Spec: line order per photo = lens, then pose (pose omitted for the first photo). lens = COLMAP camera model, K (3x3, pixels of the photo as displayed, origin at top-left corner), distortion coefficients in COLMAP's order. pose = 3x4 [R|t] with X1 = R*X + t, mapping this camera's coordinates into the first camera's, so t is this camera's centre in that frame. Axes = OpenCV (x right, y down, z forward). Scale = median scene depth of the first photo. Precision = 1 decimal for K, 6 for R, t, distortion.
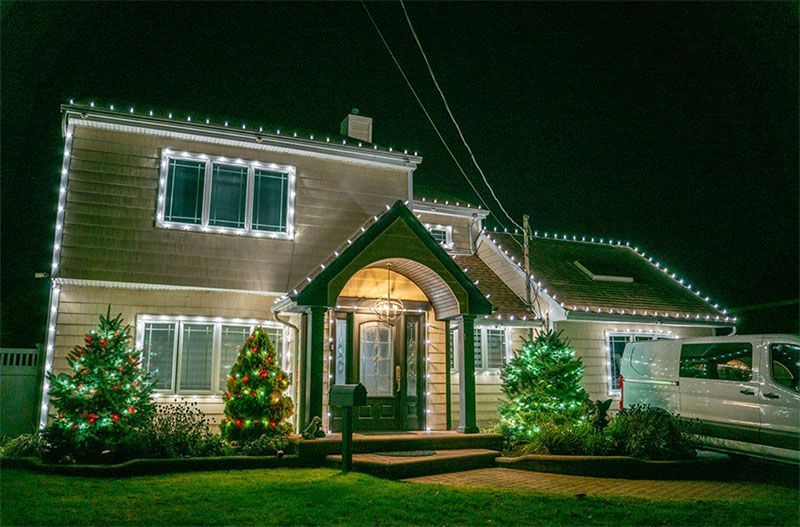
lens RADIAL K [[596.9, 0, 400.0], [0, 596.9, 263.5], [0, 0, 1]] dist [-0.054634, 0.006291]
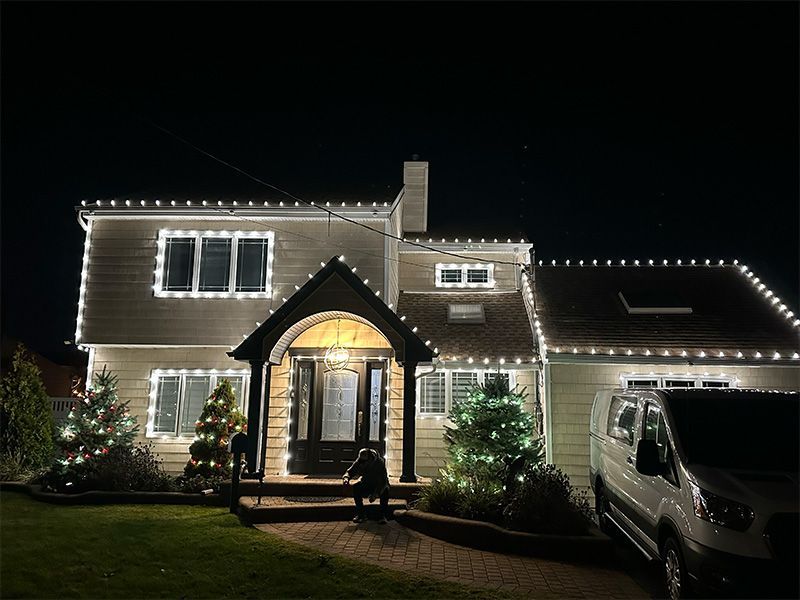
lens RADIAL K [[601.1, 0, 400.0], [0, 601.1, 300.0], [0, 0, 1]] dist [0.098961, -0.119938]
pose [[0.914781, -0.064099, -0.398832, 0.509106], [0.068100, 0.997670, -0.004146, -0.015469], [0.398169, -0.023368, 0.917015, 0.058807]]
